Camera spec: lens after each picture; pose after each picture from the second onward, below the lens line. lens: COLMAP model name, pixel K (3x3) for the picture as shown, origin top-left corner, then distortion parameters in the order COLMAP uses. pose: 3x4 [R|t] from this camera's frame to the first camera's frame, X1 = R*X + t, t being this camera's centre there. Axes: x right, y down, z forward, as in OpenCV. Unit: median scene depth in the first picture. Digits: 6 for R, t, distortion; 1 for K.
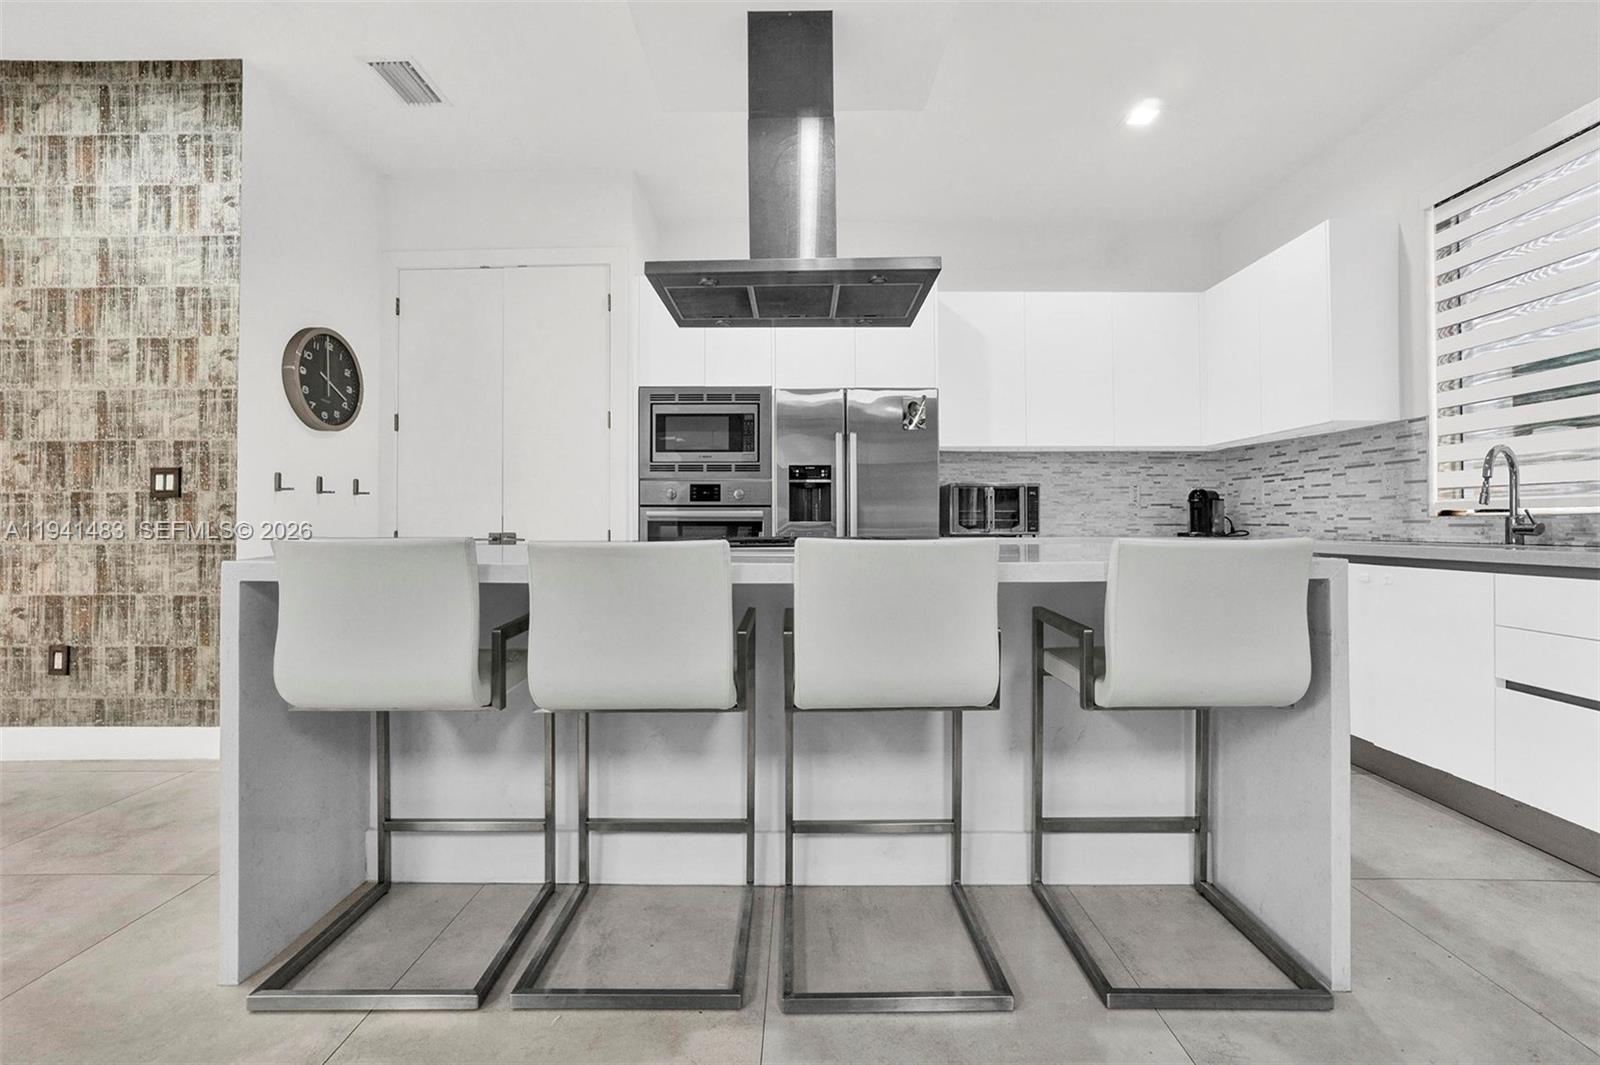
lens RADIAL K [[693.7, 0, 798.0], [0, 693.7, 523.9], [0, 0, 1]] dist [-0.062711, 0.020864]
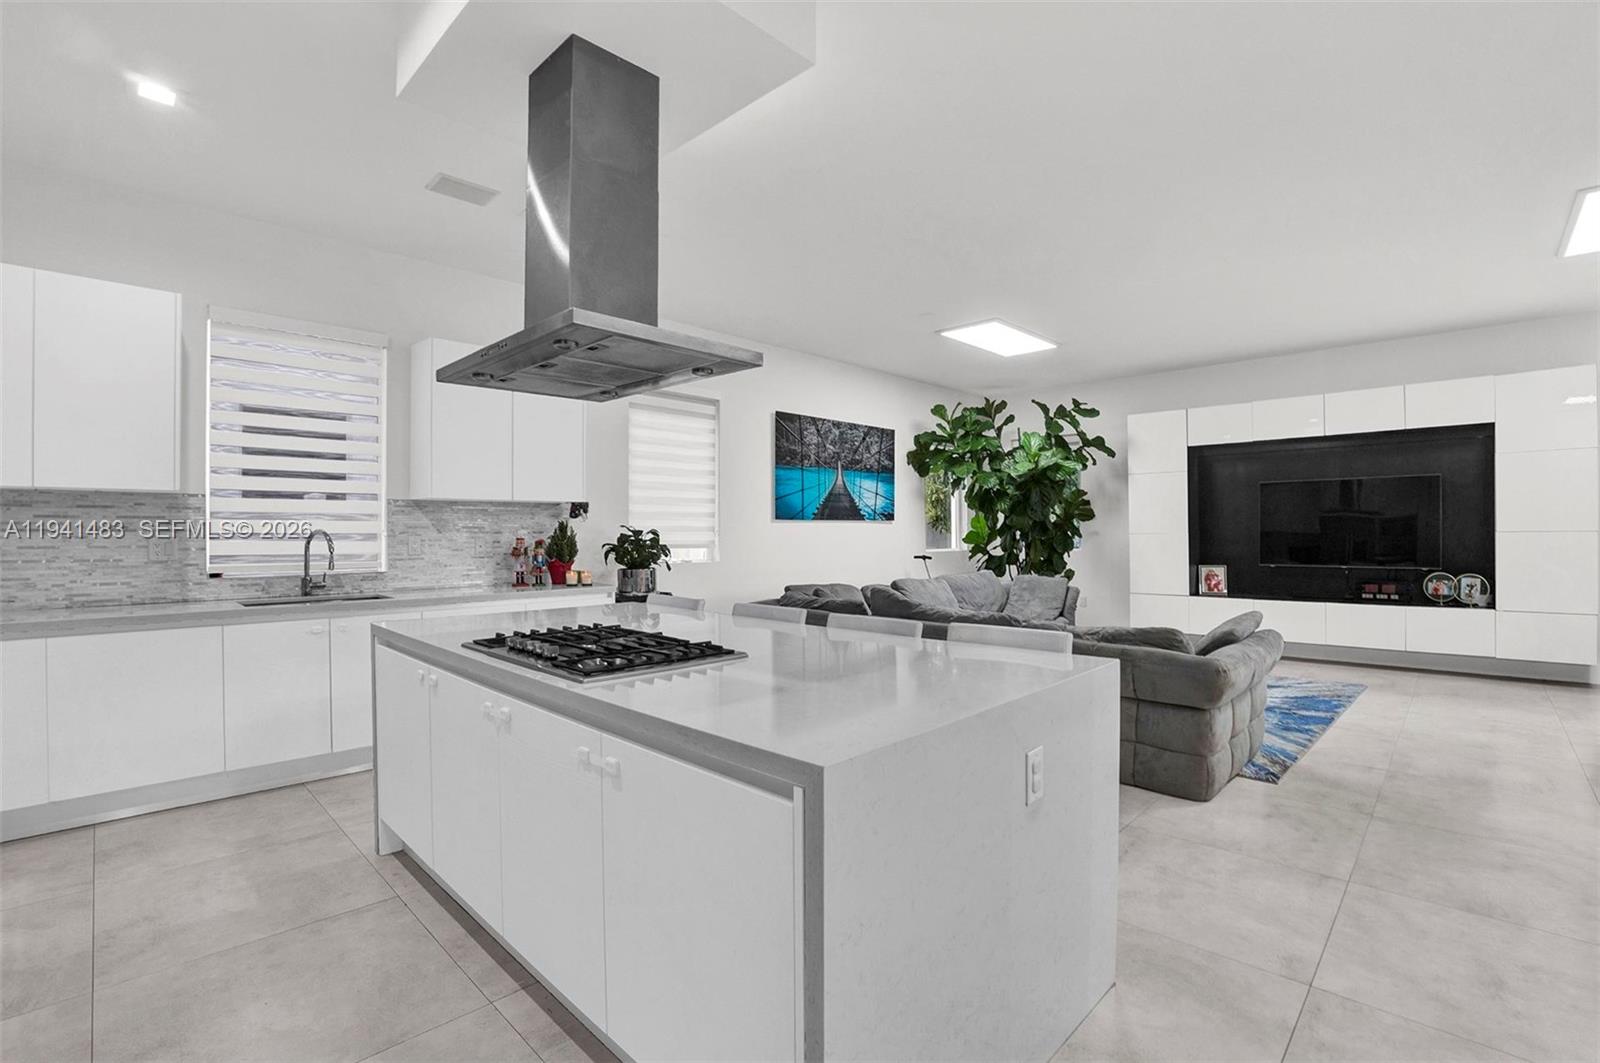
lens RADIAL K [[693.7, 0, 798.0], [0, 693.7, 522.9], [0, 0, 1]] dist [-0.062711, 0.020864]
pose [[-0.684499, 0.015742, 0.728844, -0.691449], [0.005269, 0.999848, -0.016647, -0.093670], [-0.728995, -0.007554, -0.684477, 1.156469]]
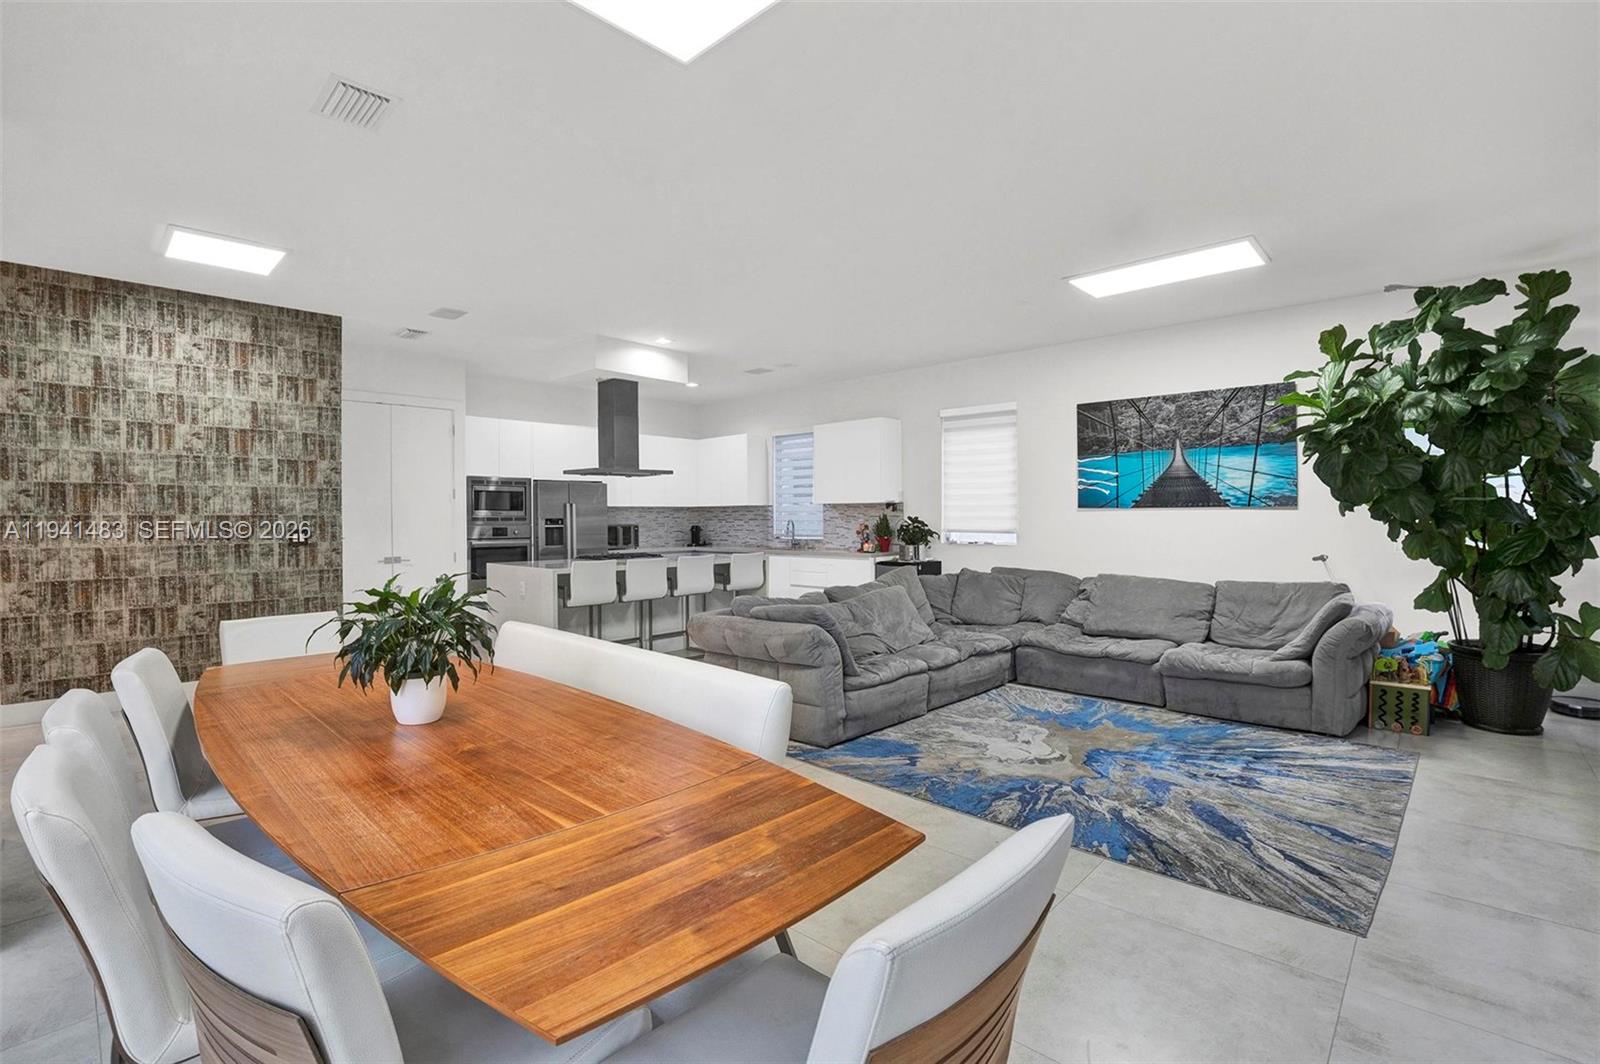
lens RADIAL K [[693.7, 0, 798.0], [0, 693.7, 523.4], [0, 0, 1]] dist [-0.062711, 0.020864]
pose [[0.679631, -0.005972, 0.733530, -1.379627], [0.002202, 0.999979, 0.006101, -0.110025], [-0.733551, -0.002531, 0.679630, -1.308567]]
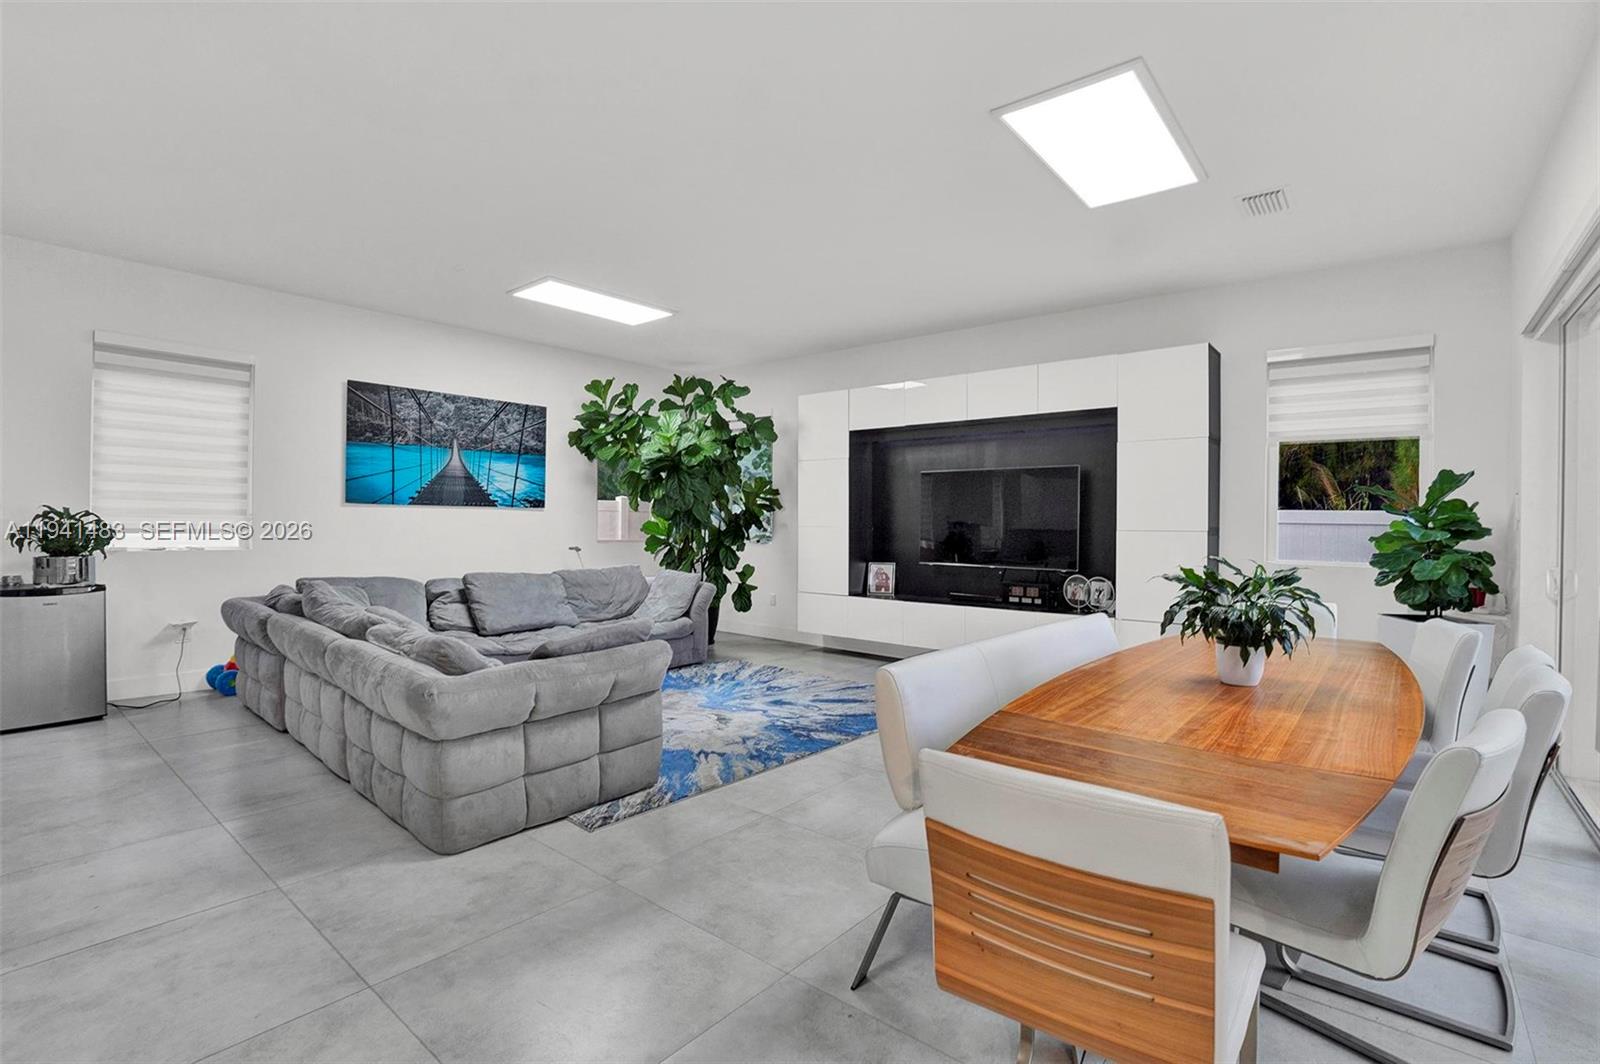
lens RADIAL K [[705.9, 0, 779.6], [0, 705.9, 530.2], [0, 0, 1]] dist [-0.027704, 0.000012]
pose [[-0.728904, -0.013001, 0.684493, -1.301875], [-0.010978, 0.999913, 0.007301, -0.093875], [-0.684528, -0.002193, -0.728983, 0.244625]]
